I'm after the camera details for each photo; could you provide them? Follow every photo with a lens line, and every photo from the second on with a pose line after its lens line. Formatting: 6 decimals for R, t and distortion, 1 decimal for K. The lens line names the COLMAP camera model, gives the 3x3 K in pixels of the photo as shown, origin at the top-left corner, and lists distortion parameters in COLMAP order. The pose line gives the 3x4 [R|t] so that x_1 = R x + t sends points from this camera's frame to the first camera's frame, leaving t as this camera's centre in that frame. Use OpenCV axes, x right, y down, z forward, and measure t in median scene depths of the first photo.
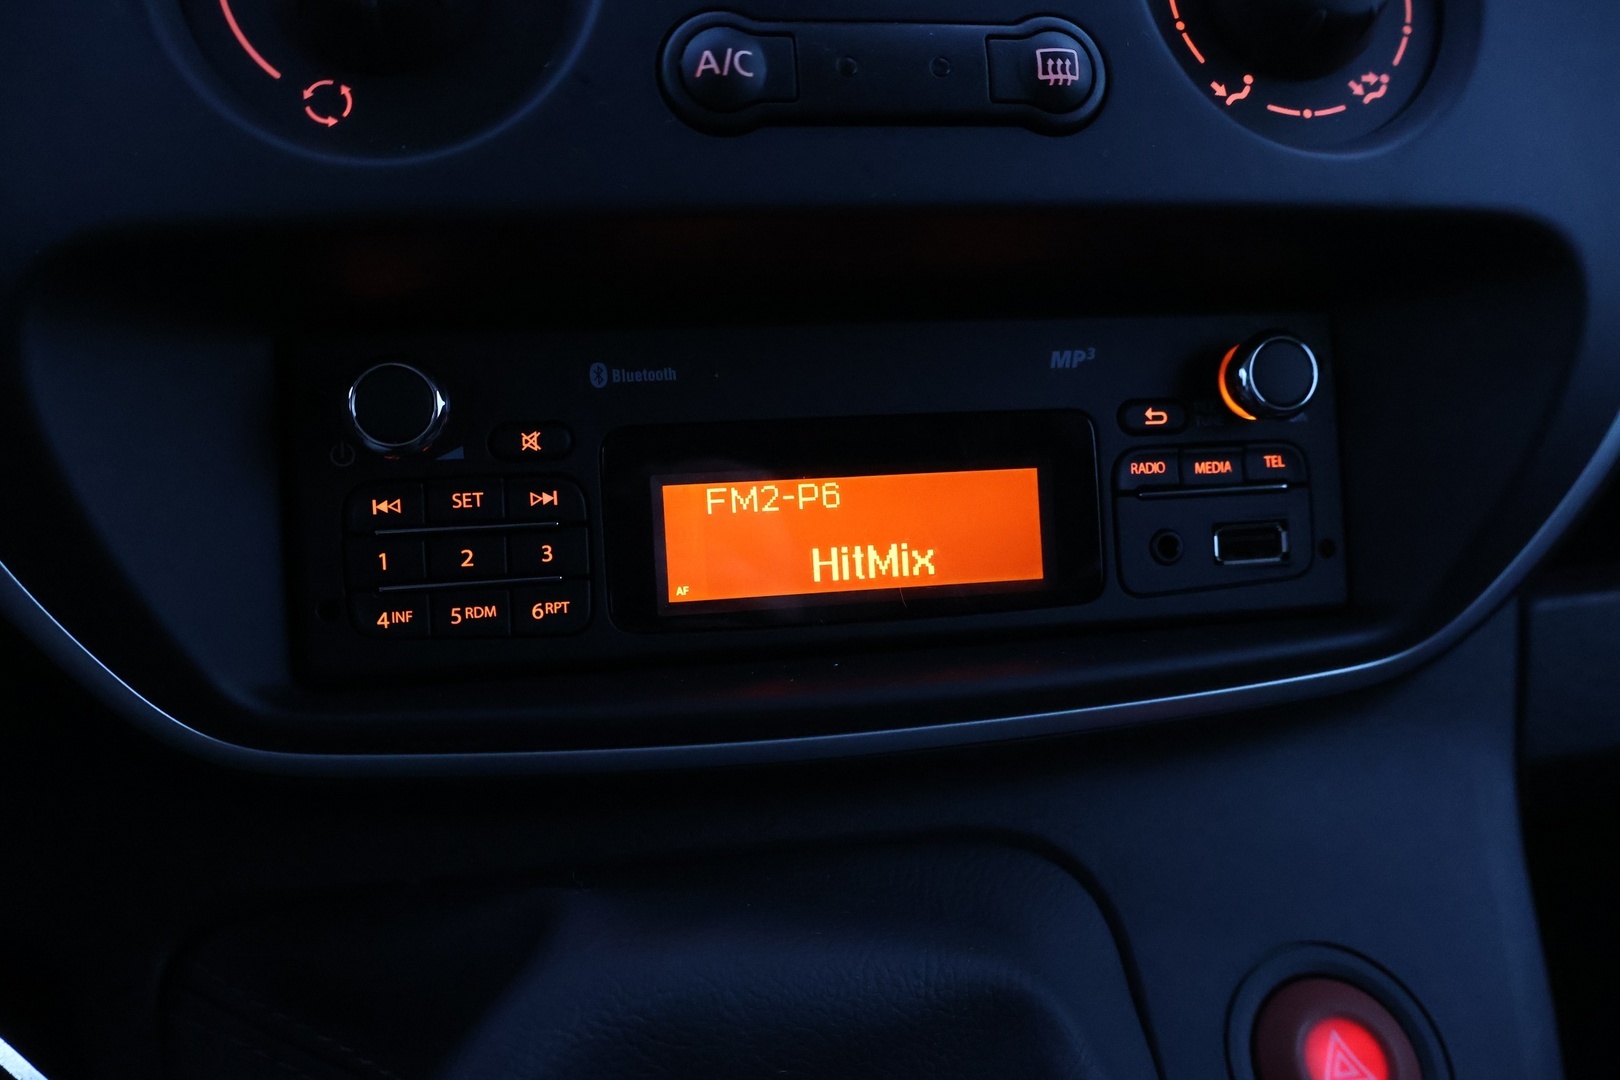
lens RADIAL K [[1369.1, 0, 814.9], [0, 1369.1, 542.9], [0, 0, 1]] dist [0.017269, -0.006789]
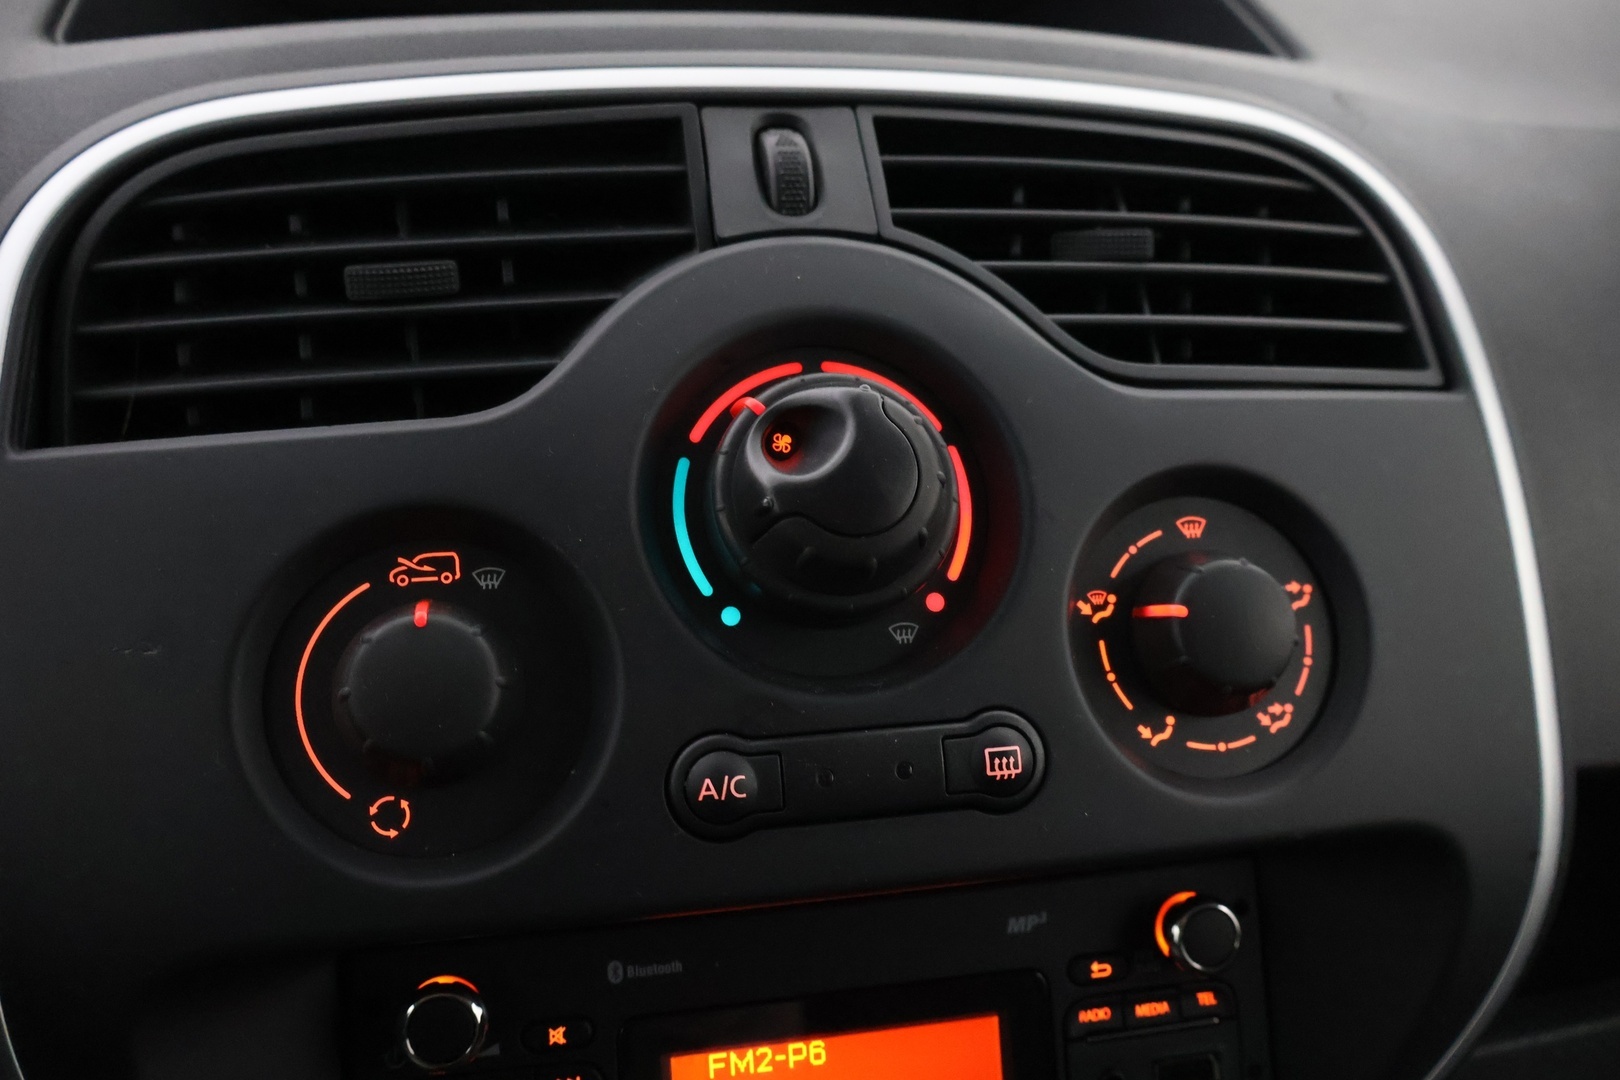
lens RADIAL K [[1369.1, 0, 806.2], [0, 1369.1, 536.3], [0, 0, 1]] dist [0.017269, -0.006789]
pose [[0.999937, -0.009837, -0.005352, 0.013328], [0.009685, 0.999570, -0.027666, -0.457662], [0.005622, 0.027612, 0.999603, -0.169213]]
